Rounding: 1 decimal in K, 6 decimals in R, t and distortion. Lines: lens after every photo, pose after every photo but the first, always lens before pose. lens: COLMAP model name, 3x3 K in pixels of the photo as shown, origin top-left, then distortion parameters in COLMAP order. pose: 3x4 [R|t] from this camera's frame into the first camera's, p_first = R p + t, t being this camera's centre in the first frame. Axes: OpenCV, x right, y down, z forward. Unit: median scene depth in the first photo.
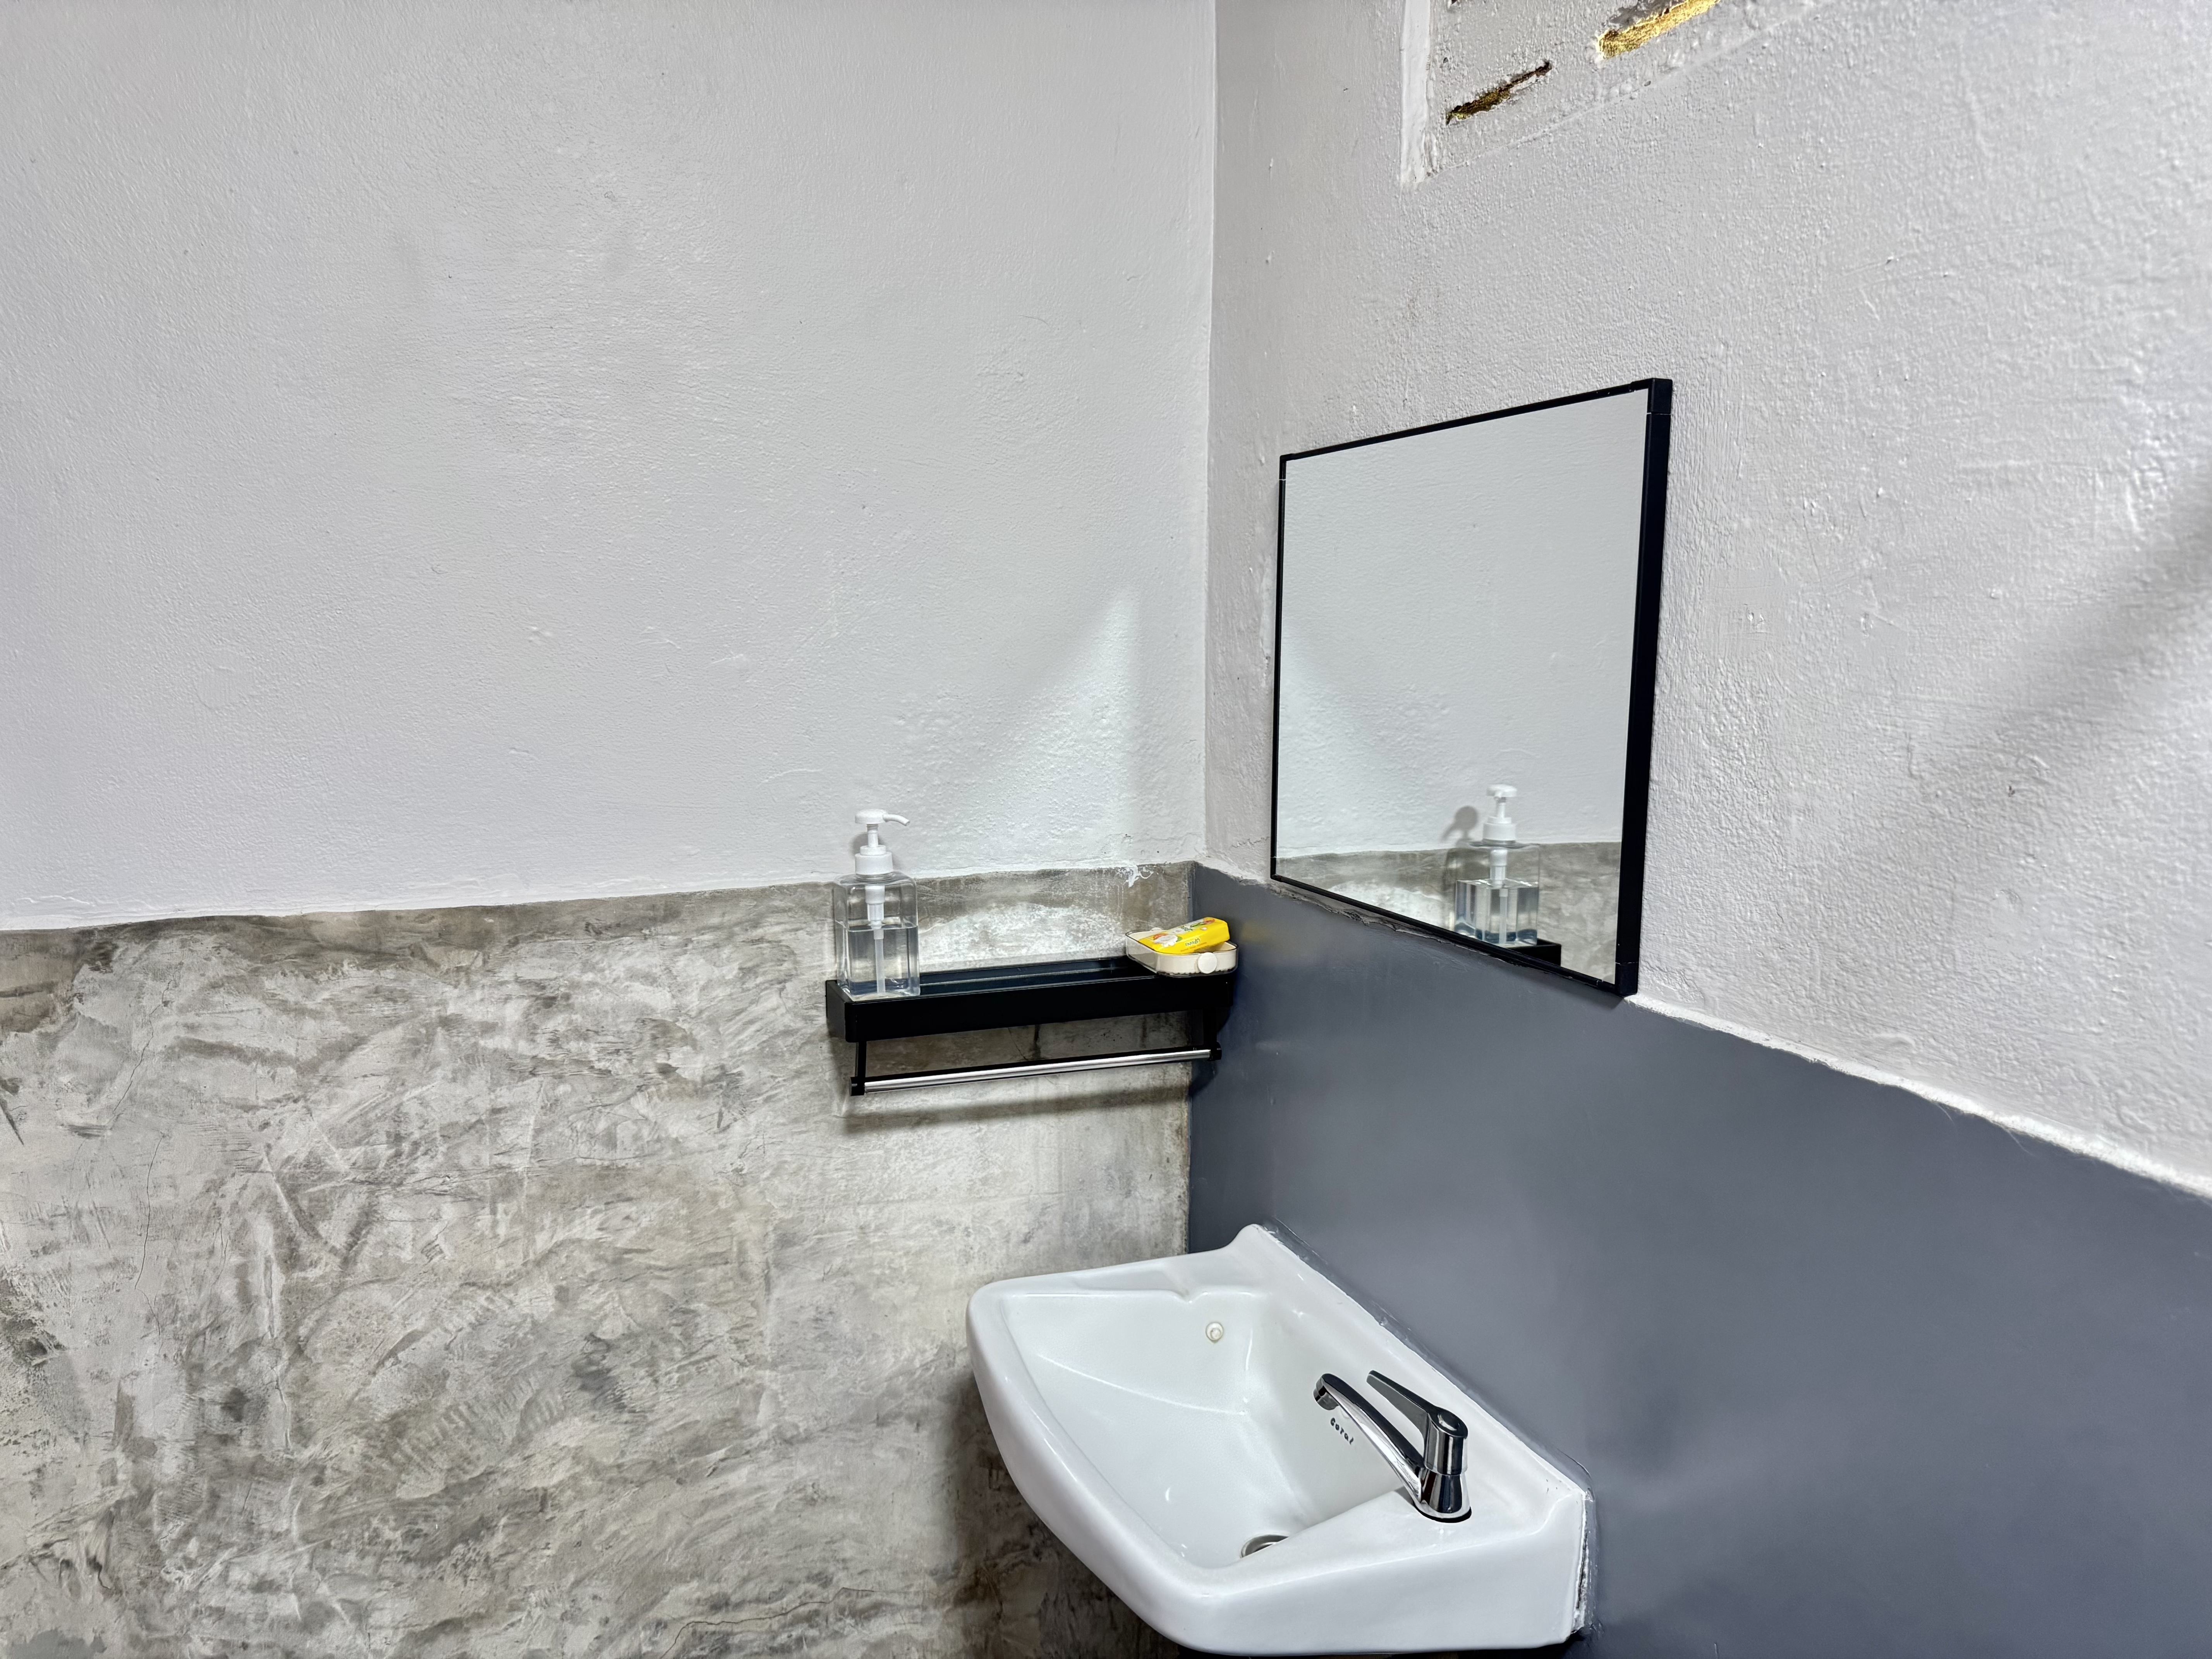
lens RADIAL K [[1563.2, 0, 1104.9], [0, 1563.2, 830.7], [0, 0, 1]] dist [0.050378, -0.058611]
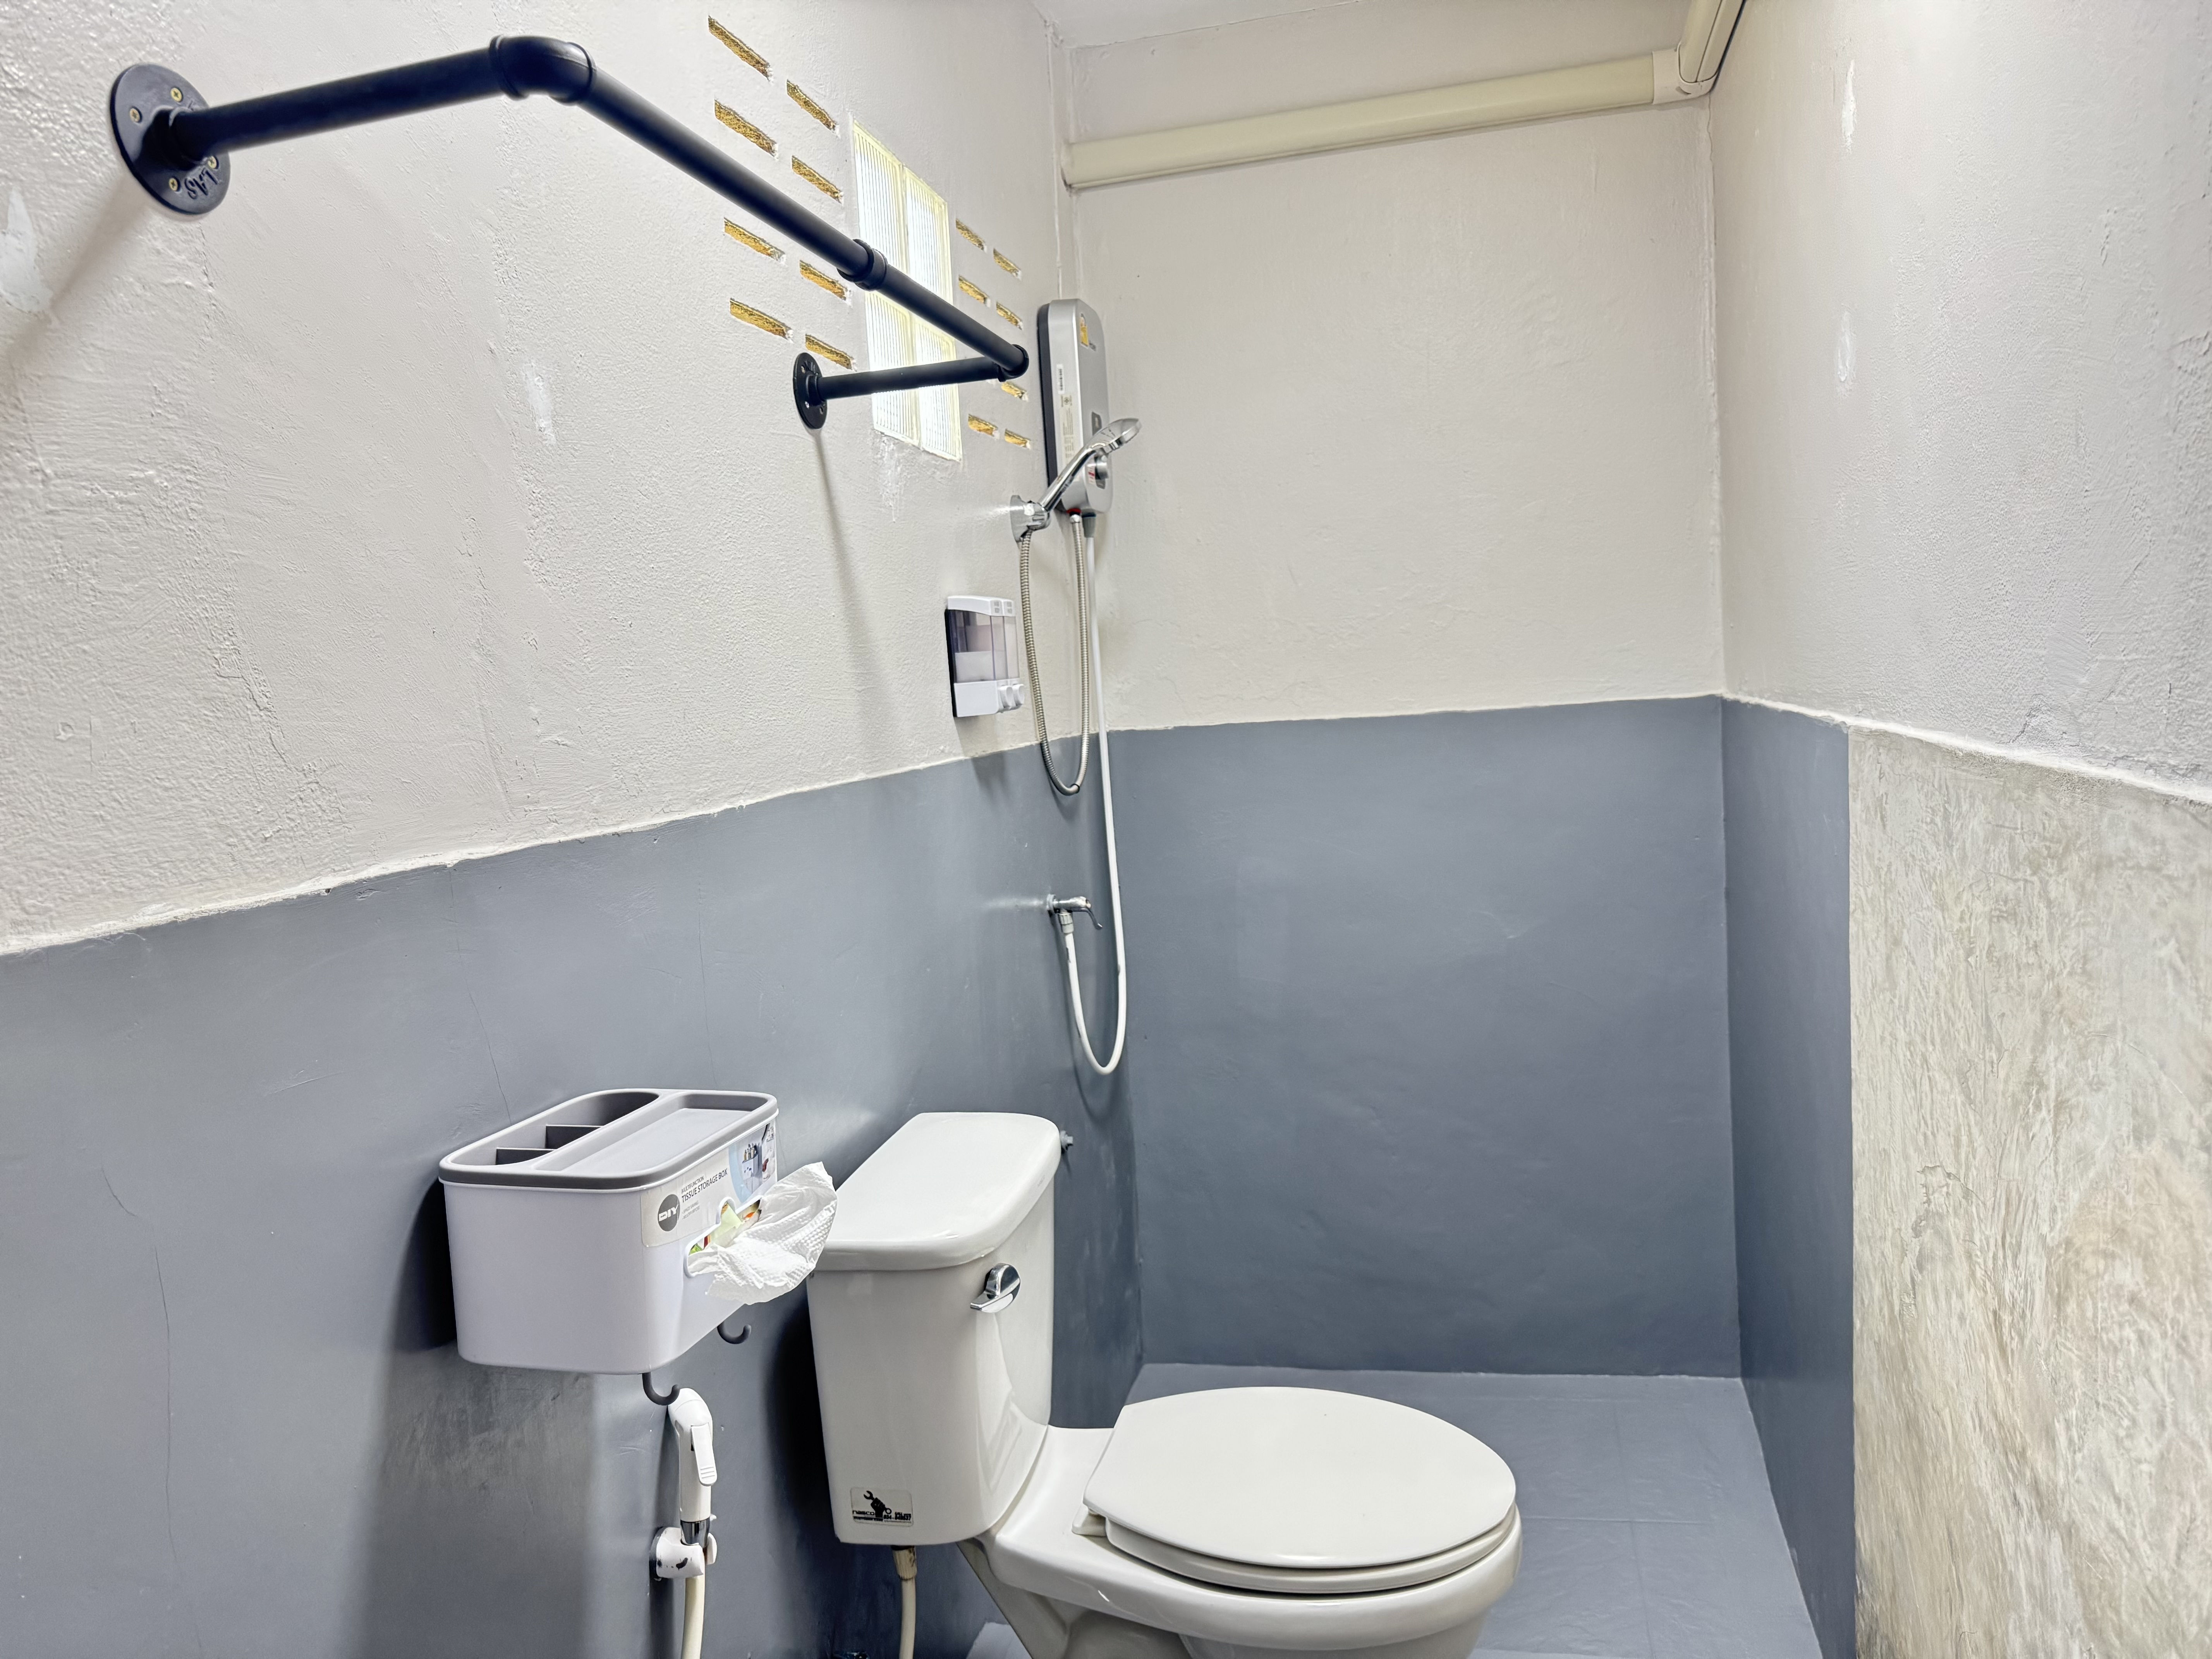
lens RADIAL K [[1563.2, 0, 1103.7], [0, 1563.2, 830.0], [0, 0, 1]] dist [0.050378, -0.058611]
pose [[-0.819663, -0.001701, 0.572843, -0.653626], [0.137554, 0.970154, 0.199702, 0.007493], [-0.556086, 0.242485, -0.794965, 1.505780]]
